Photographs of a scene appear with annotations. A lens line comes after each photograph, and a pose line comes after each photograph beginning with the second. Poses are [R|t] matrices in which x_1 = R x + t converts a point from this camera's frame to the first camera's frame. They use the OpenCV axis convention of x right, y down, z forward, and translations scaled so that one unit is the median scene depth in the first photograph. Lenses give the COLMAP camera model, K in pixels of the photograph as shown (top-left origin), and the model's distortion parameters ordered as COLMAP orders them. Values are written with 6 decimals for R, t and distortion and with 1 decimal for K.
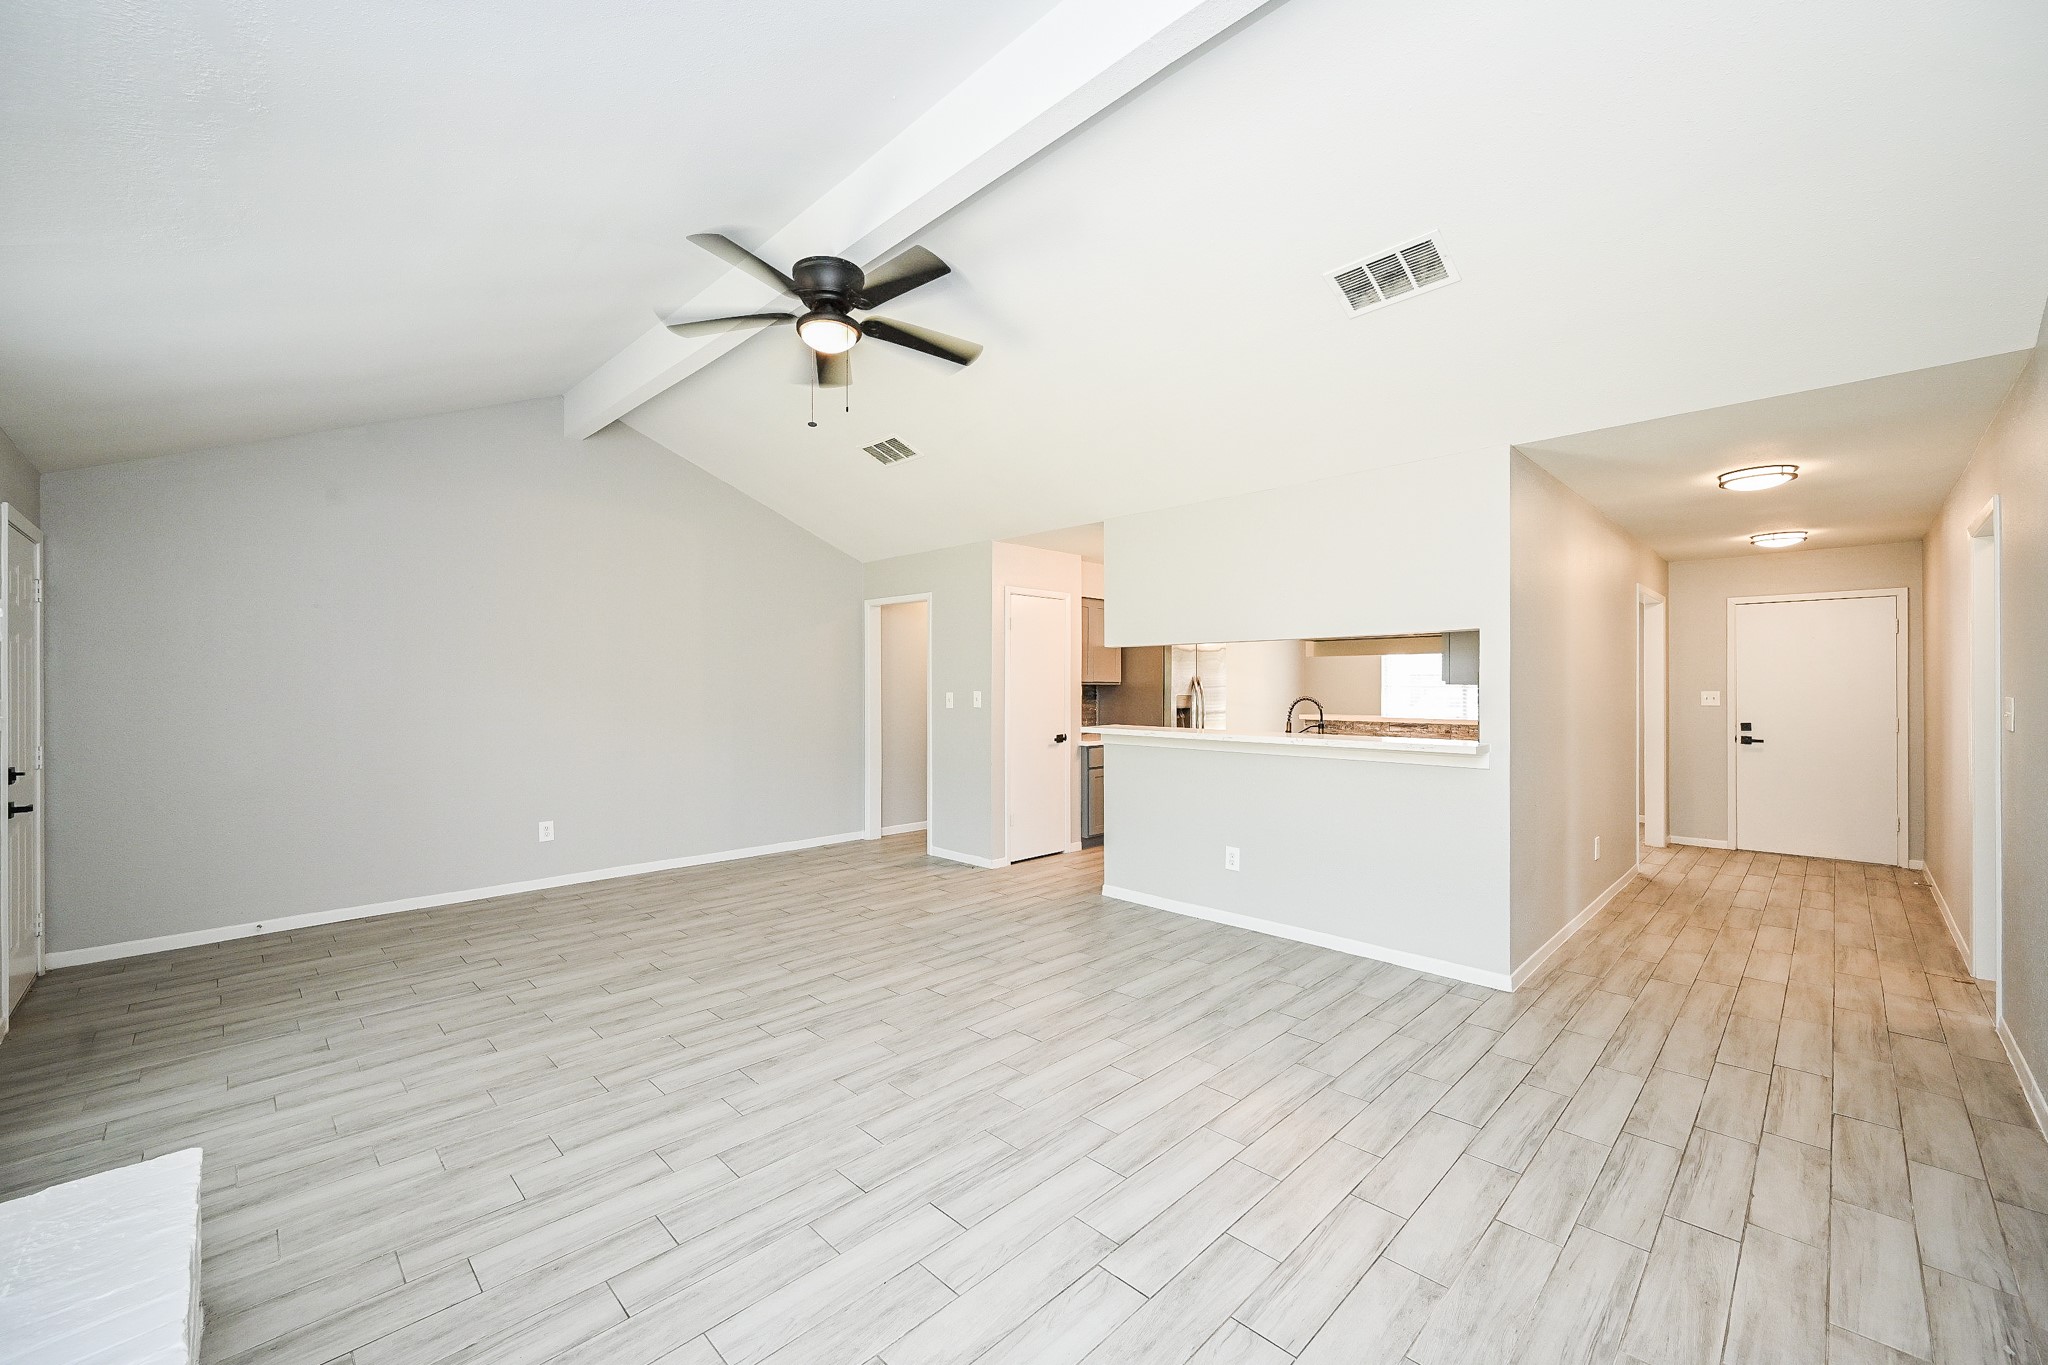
lens RADIAL K [[806.9, 0, 1028.5], [0, 806.9, 681.3], [0, 0, 1]] dist [0.000025, 0.000019]
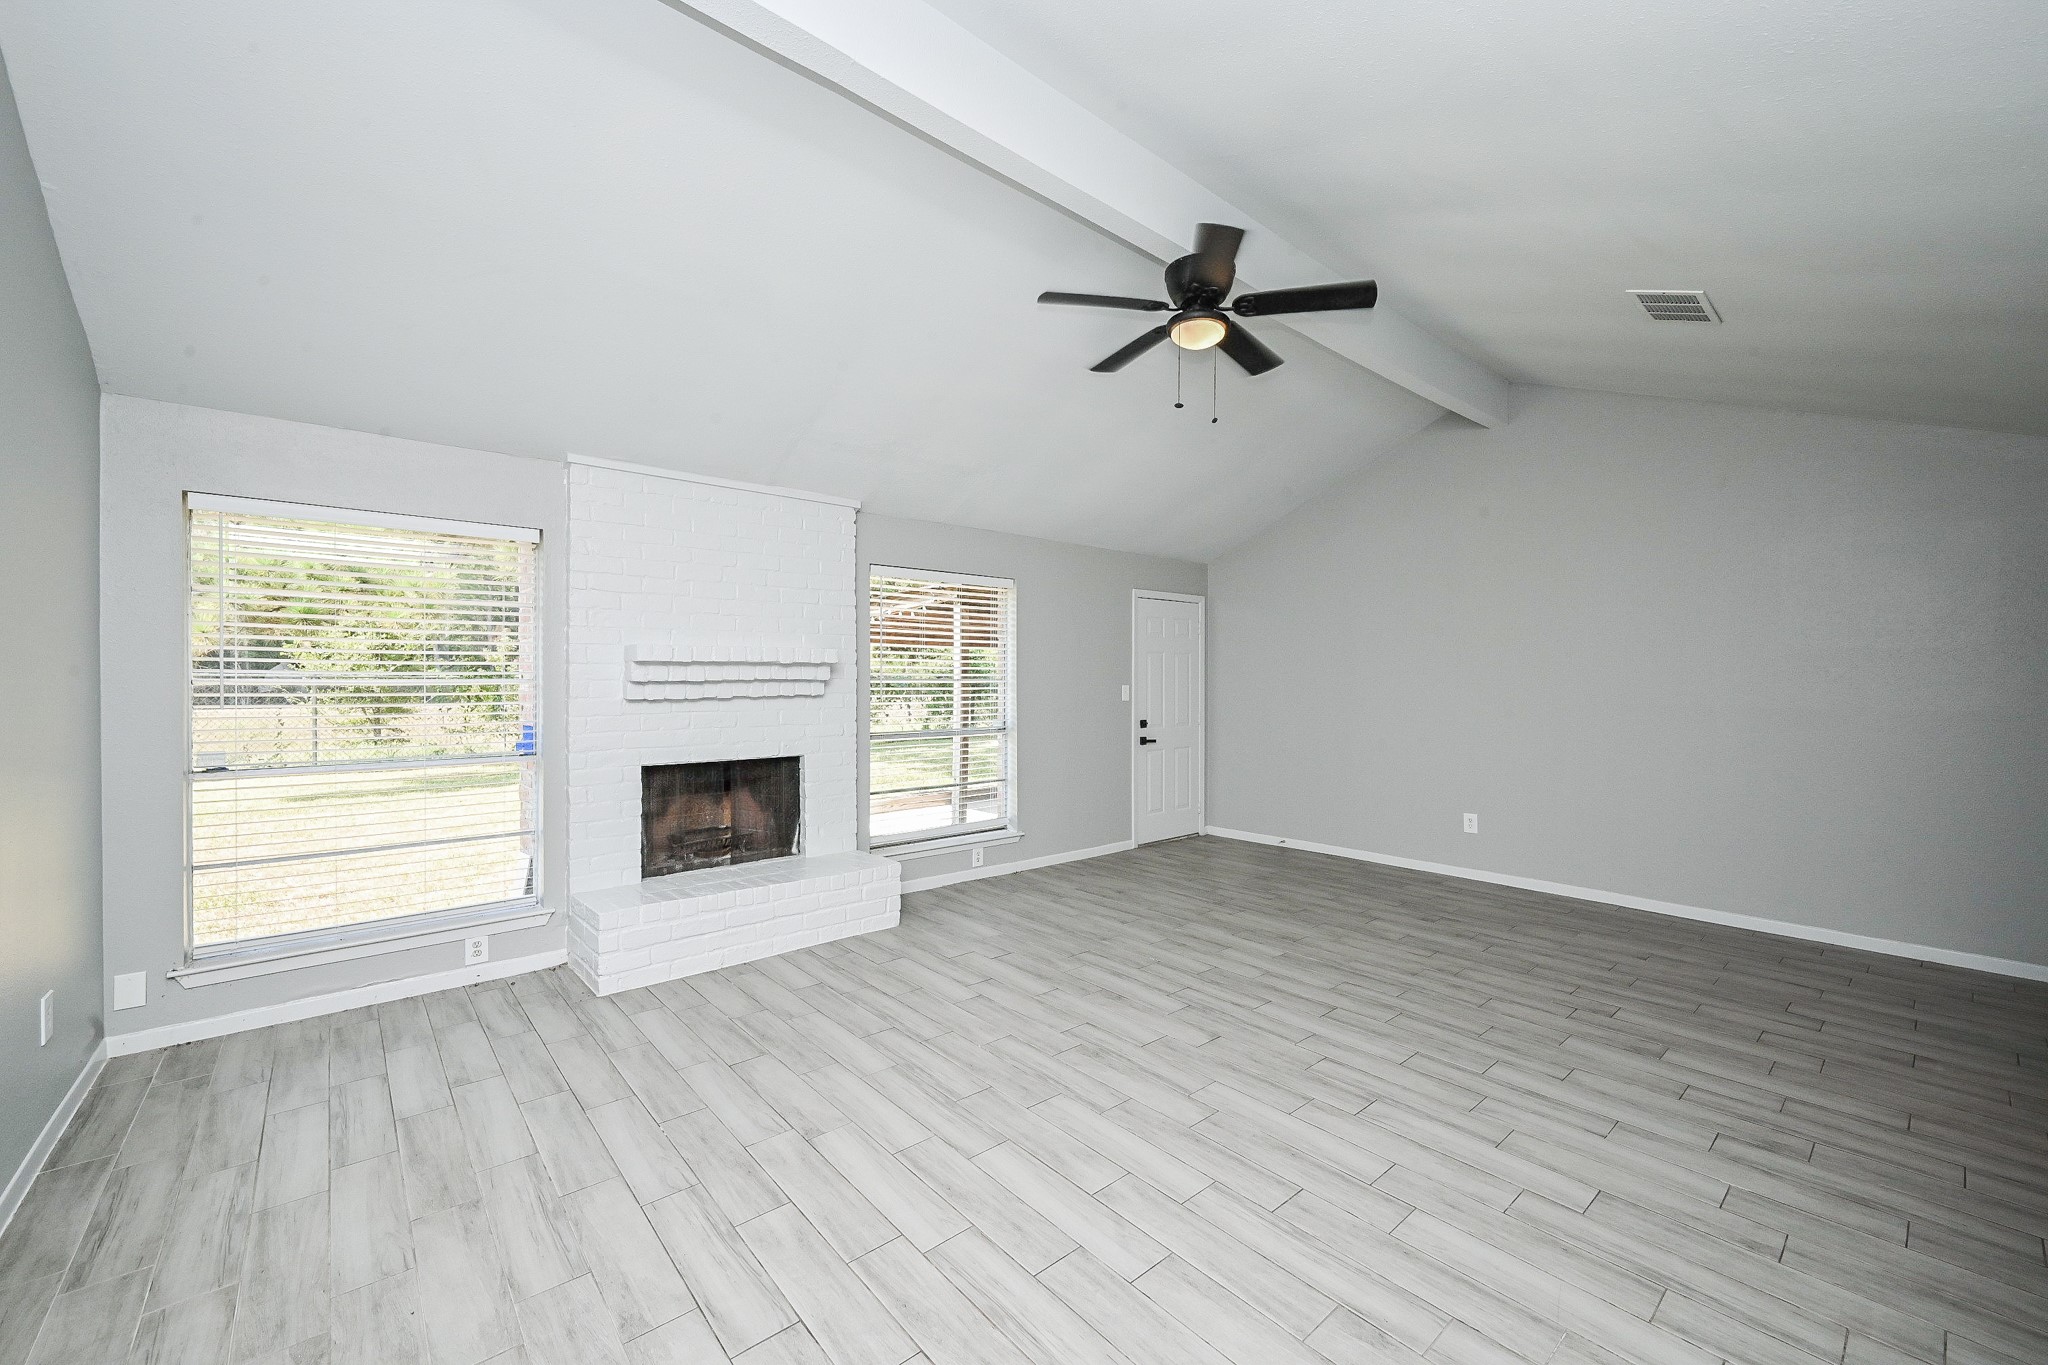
lens RADIAL K [[806.9, 0, 1028.5], [0, 806.9, 681.3], [0, 0, 1]] dist [0.000025, 0.000019]
pose [[-0.070577, 0.002637, -0.997503, 0.718338], [0.000437, 0.999996, 0.002613, 0.002316], [0.997506, -0.000252, -0.070578, 0.783924]]
